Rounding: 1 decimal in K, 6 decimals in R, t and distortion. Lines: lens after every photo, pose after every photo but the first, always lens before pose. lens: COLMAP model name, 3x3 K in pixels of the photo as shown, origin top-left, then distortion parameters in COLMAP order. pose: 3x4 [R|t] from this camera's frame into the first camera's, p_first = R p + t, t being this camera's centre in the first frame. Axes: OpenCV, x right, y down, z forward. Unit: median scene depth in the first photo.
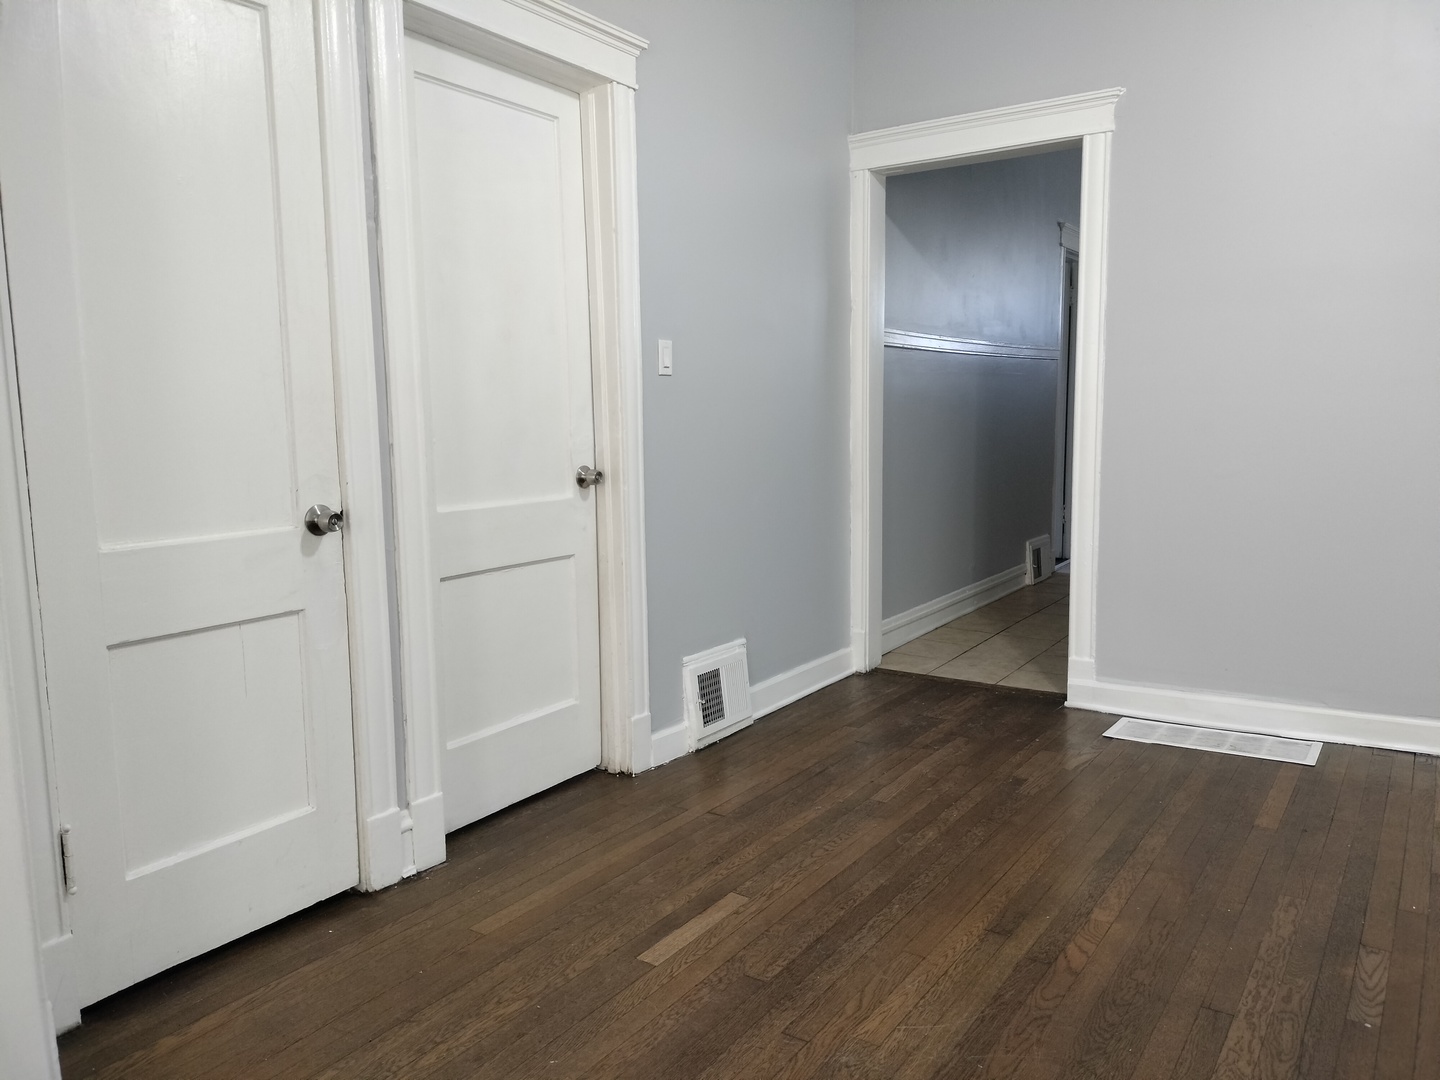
lens RADIAL K [[1056.9, 0, 727.0], [0, 1056.9, 537.2], [0, 0, 1]] dist [0.063620, -0.092502]
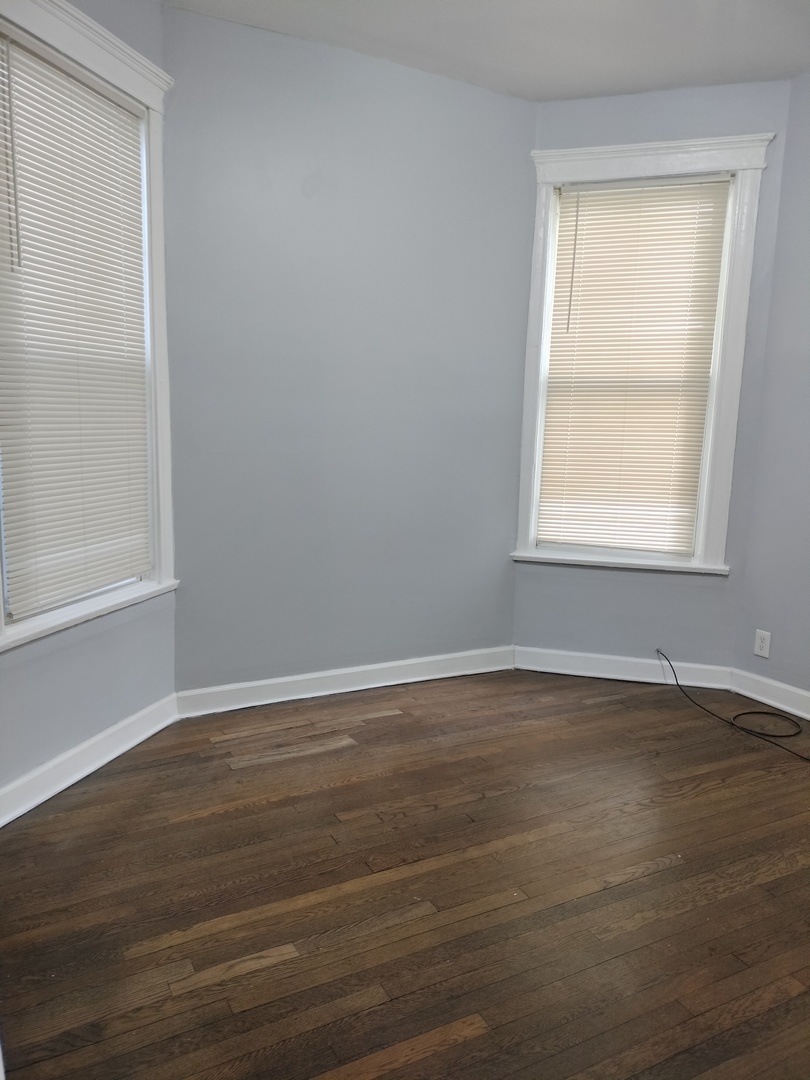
lens RADIAL K [[801.6, 0, 407.6], [0, 801.6, 536.4], [0, 0, 1]] dist [0.078420, -0.079729]
pose [[-0.890952, -0.089400, 0.445210, 0.317841], [0.032819, 0.965188, 0.259491, -0.261543], [-0.452910, 0.245805, -0.857002, 1.511708]]
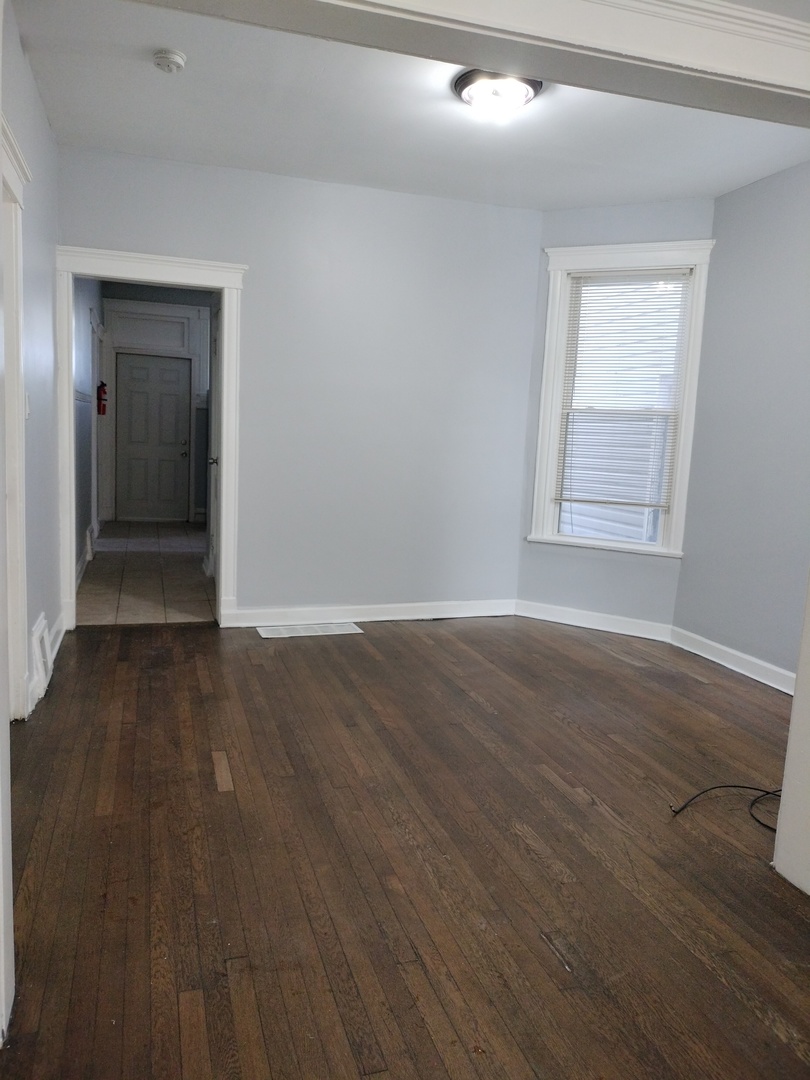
lens RADIAL K [[796.8, 0, 405.0], [0, 796.8, 544.0], [0, 0, 1]] dist [0.063550, -0.091714]
pose [[0.619378, -0.066876, 0.782240, -0.700555], [0.040451, 0.997760, 0.053272, -0.040217], [-0.784050, -0.001353, 0.620696, -0.012048]]
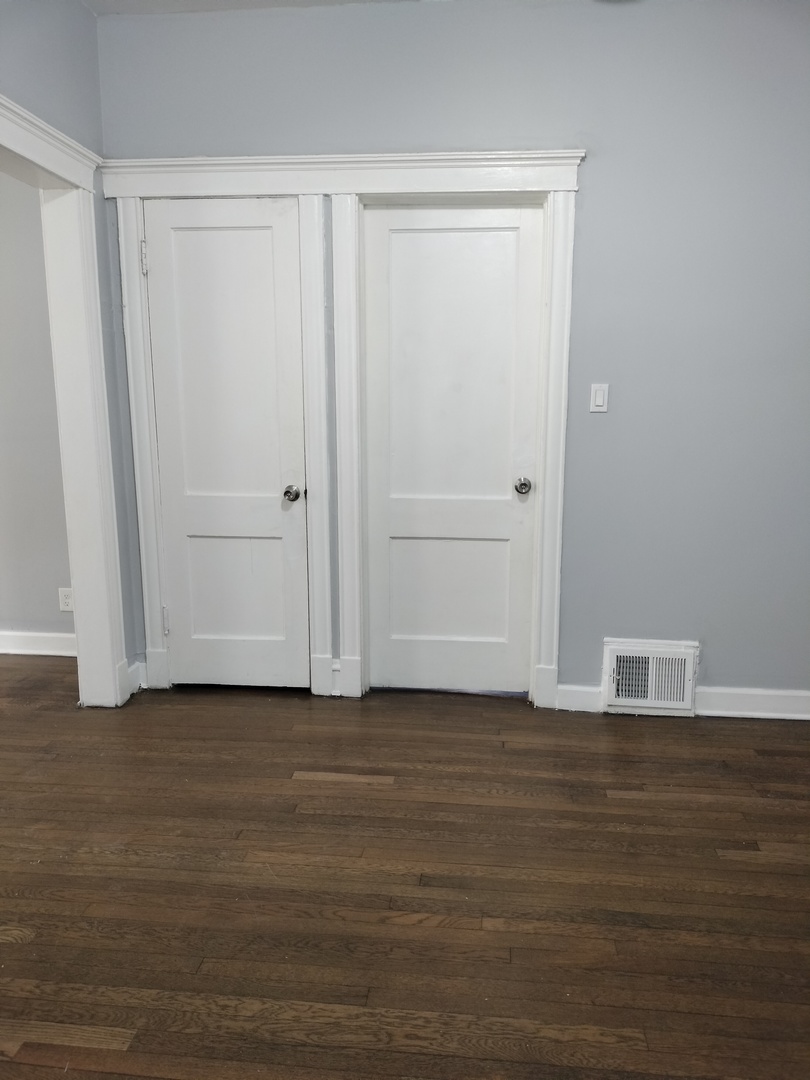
lens RADIAL K [[792.6, 0, 401.9], [0, 792.6, 540.2], [0, 0, 1]] dist [0.063620, -0.092502]
pose [[0.472651, 0.172667, -0.864169, 0.828444], [-0.118231, 0.984176, 0.131980, -0.124031], [0.873283, 0.039791, 0.485586, 0.418875]]
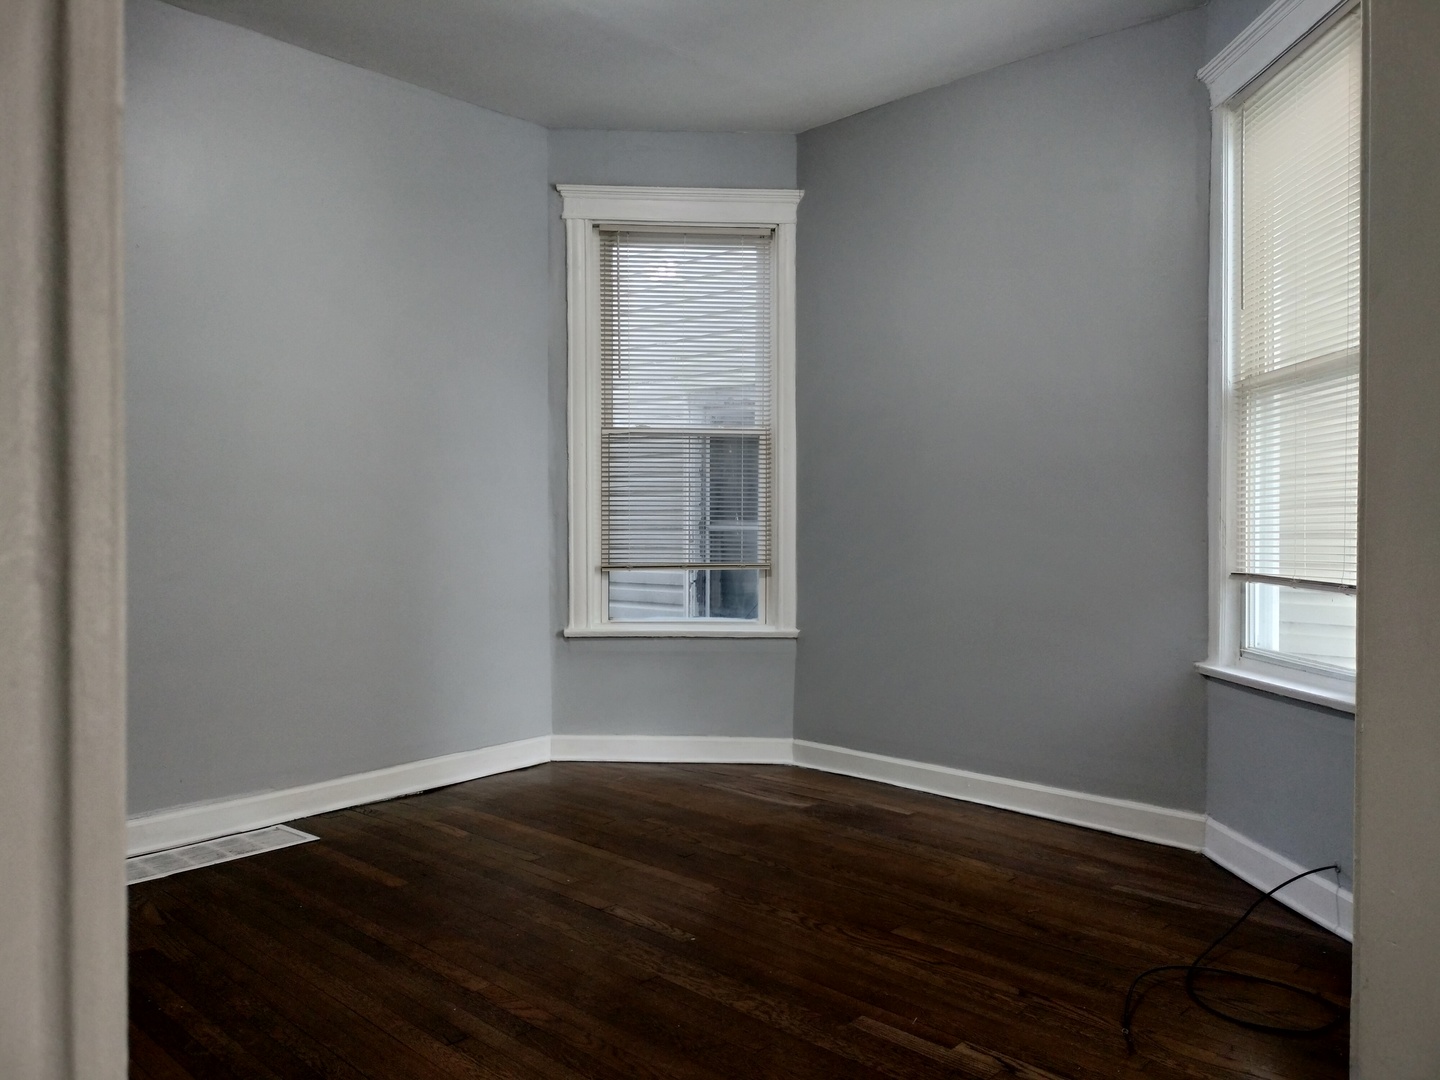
lens RADIAL K [[1062.3, 0, 723.4], [0, 1062.3, 538.4], [0, 0, 1]] dist [0.063550, -0.091714]
pose [[0.158867, -0.001924, 0.987298, -0.543529], [0.117454, 0.992933, -0.016965, -0.024879], [-0.980289, 0.118657, 0.157970, 0.471210]]
